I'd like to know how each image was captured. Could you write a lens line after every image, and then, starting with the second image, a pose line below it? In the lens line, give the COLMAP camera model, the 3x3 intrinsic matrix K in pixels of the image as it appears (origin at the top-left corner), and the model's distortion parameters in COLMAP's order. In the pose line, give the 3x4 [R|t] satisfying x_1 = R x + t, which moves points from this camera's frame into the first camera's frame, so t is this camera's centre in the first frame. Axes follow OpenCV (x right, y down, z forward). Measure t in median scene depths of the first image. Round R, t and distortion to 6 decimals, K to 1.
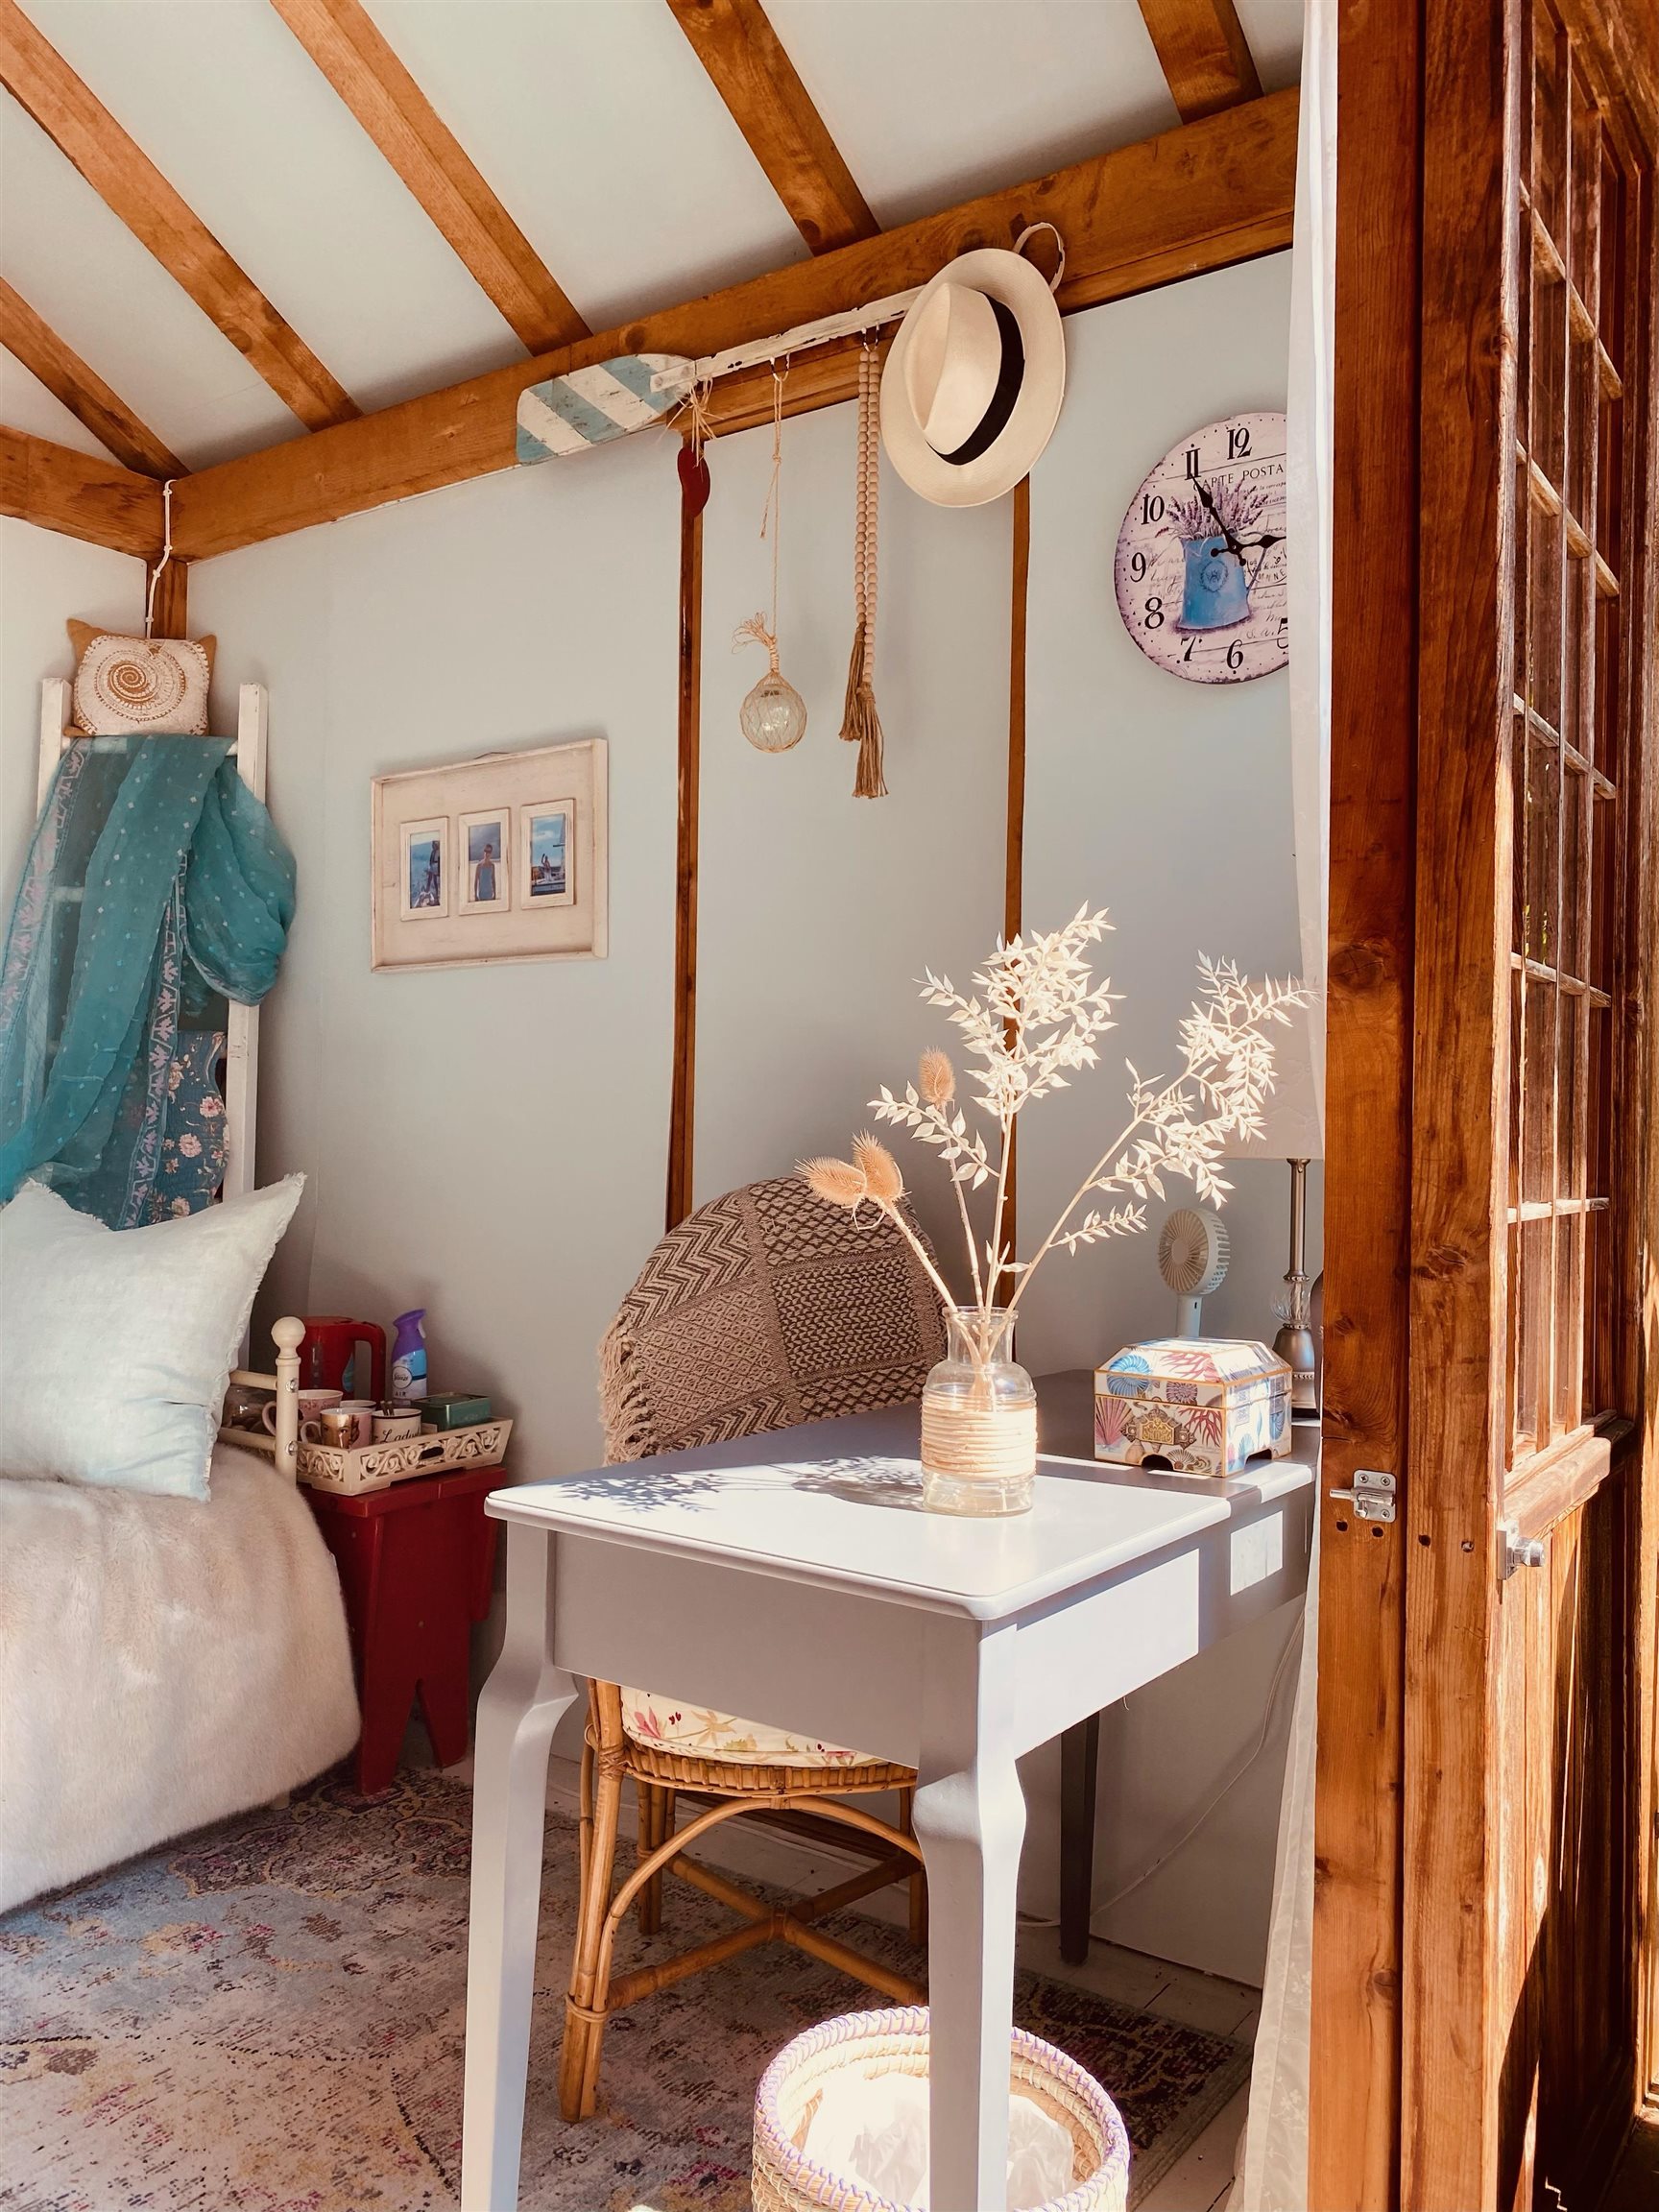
lens RADIAL K [[1677.2, 0, 821.1], [0, 1677.2, 1137.7], [0, 0, 1]] dist [-0.036818, 0.003265]
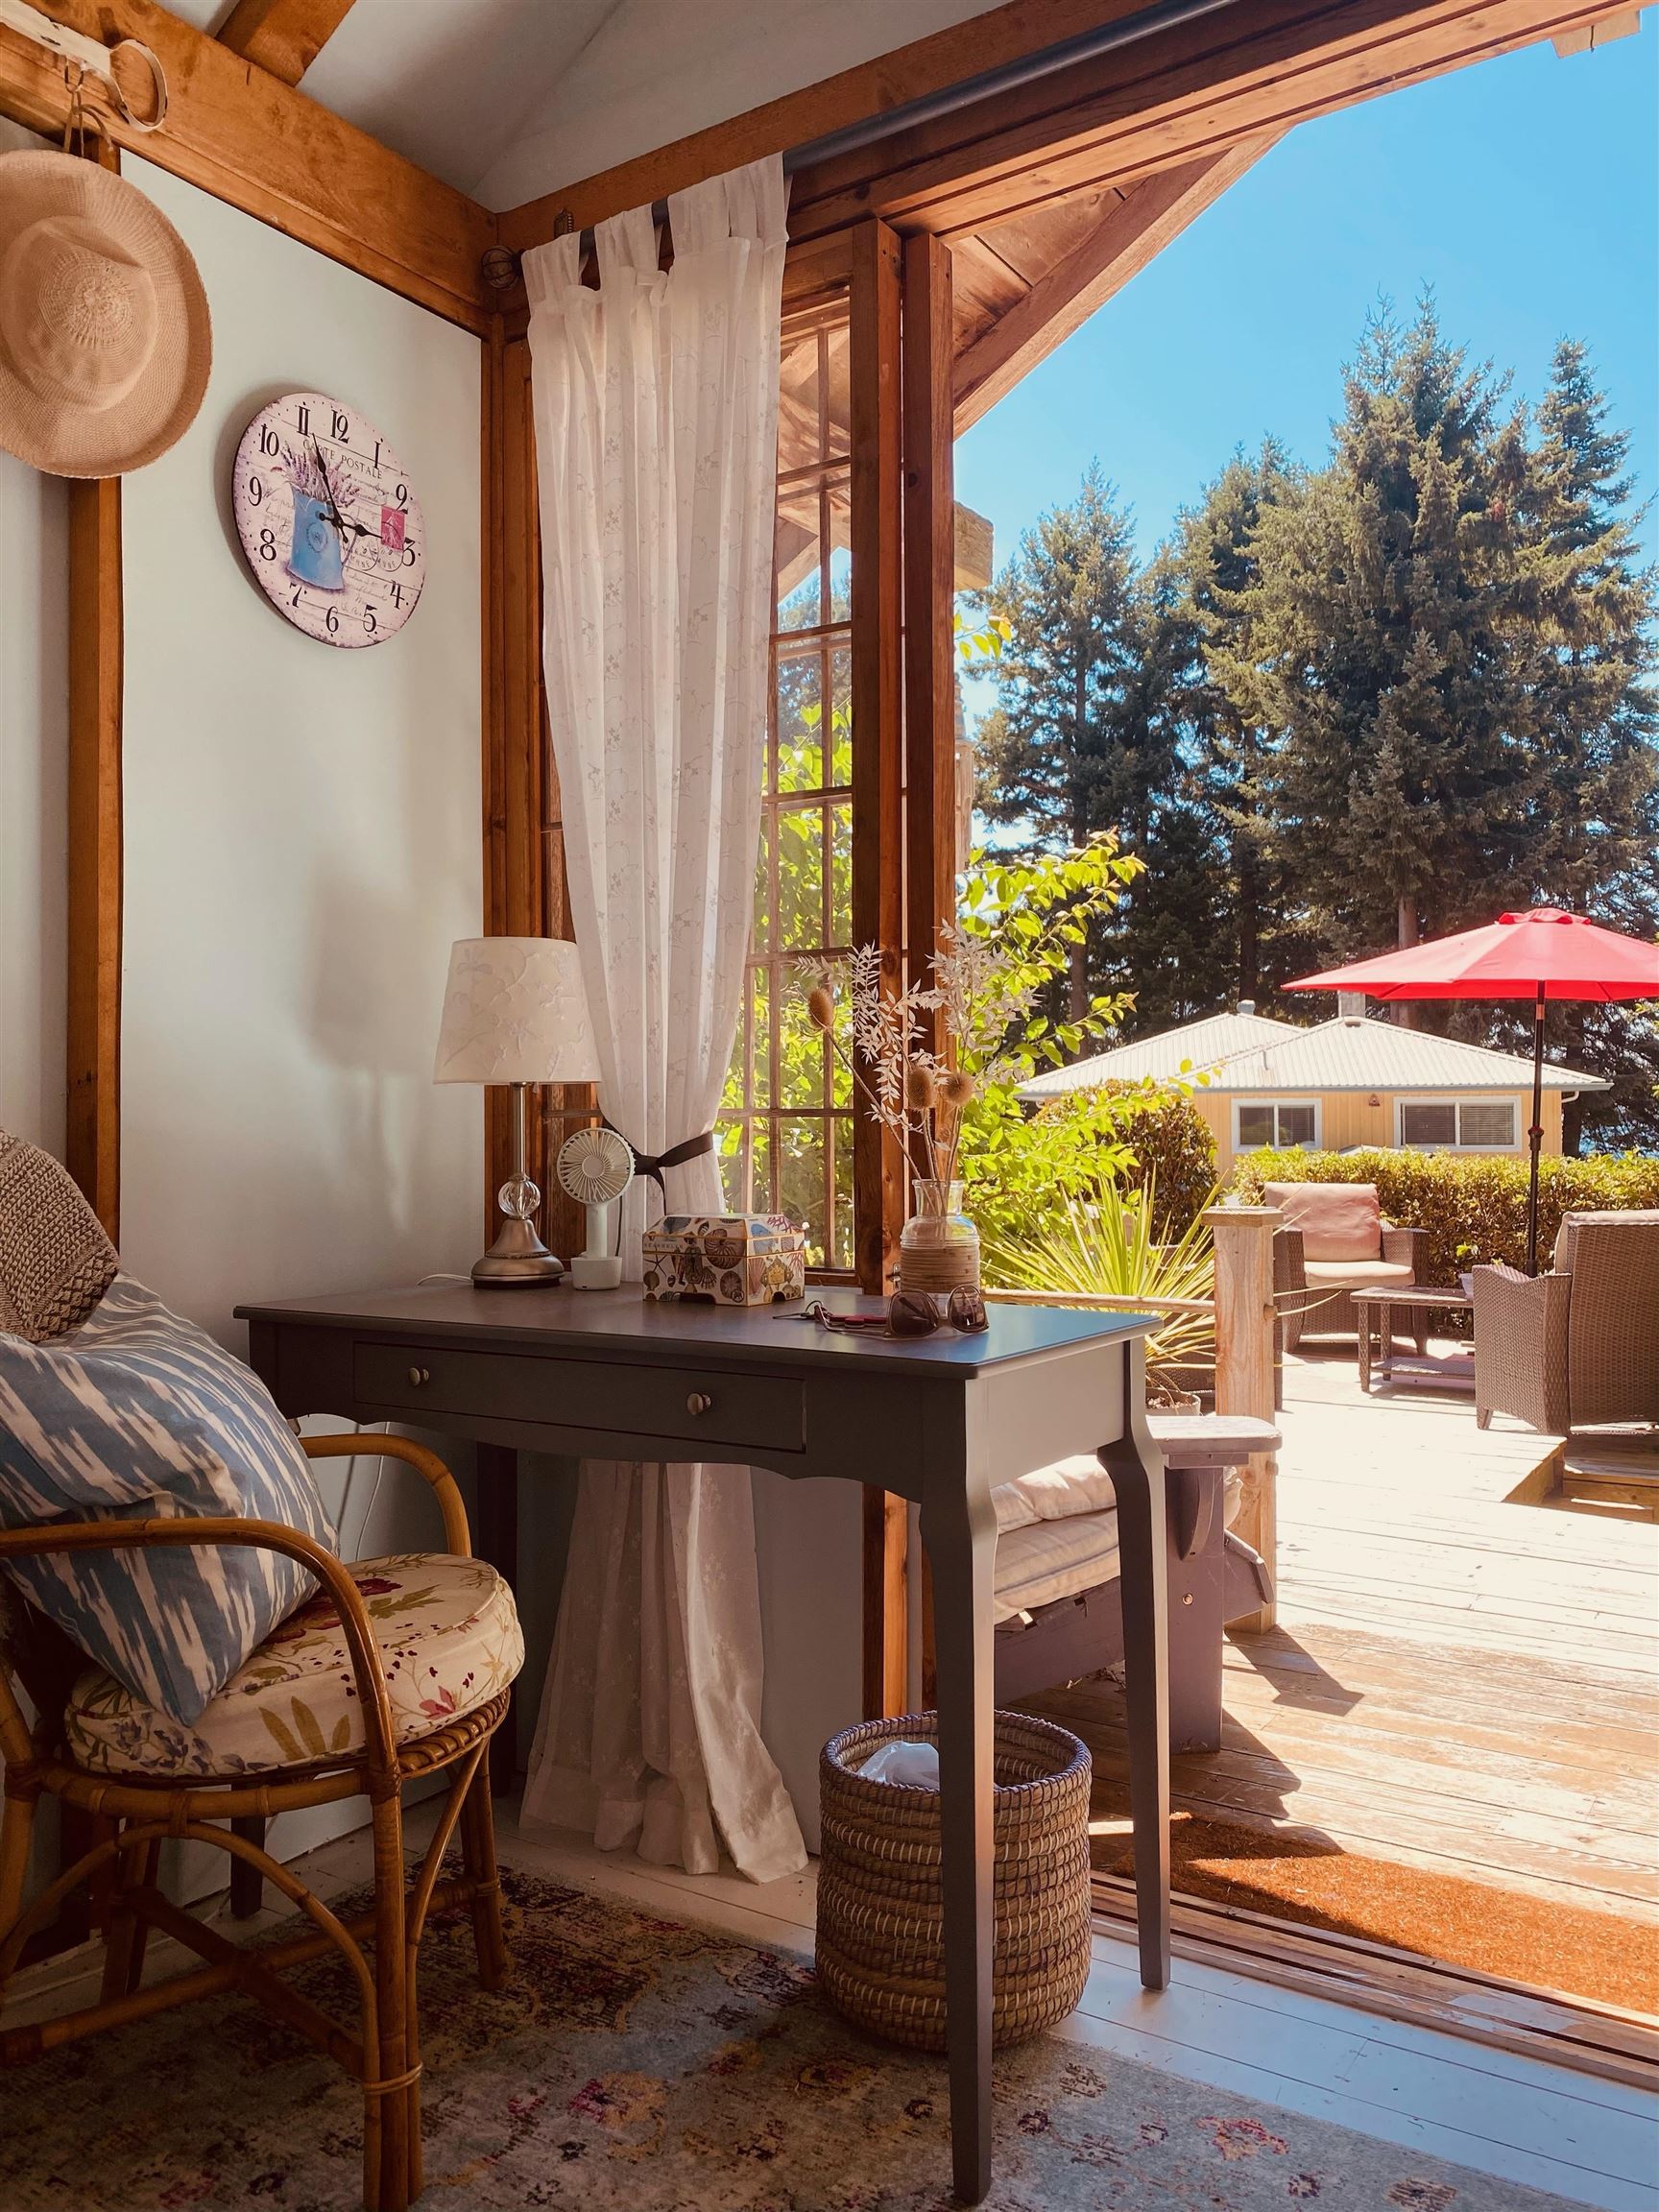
lens RADIAL K [[1677.2, 0, 831.0], [0, 1677.2, 1115.0], [0, 0, 1]] dist [-0.036818, 0.003265]
pose [[-0.017446, -0.008168, 0.999814, -0.398191], [-0.015895, 0.999843, 0.007891, 0.009684], [-0.999721, -0.015754, -0.017573, 0.323103]]
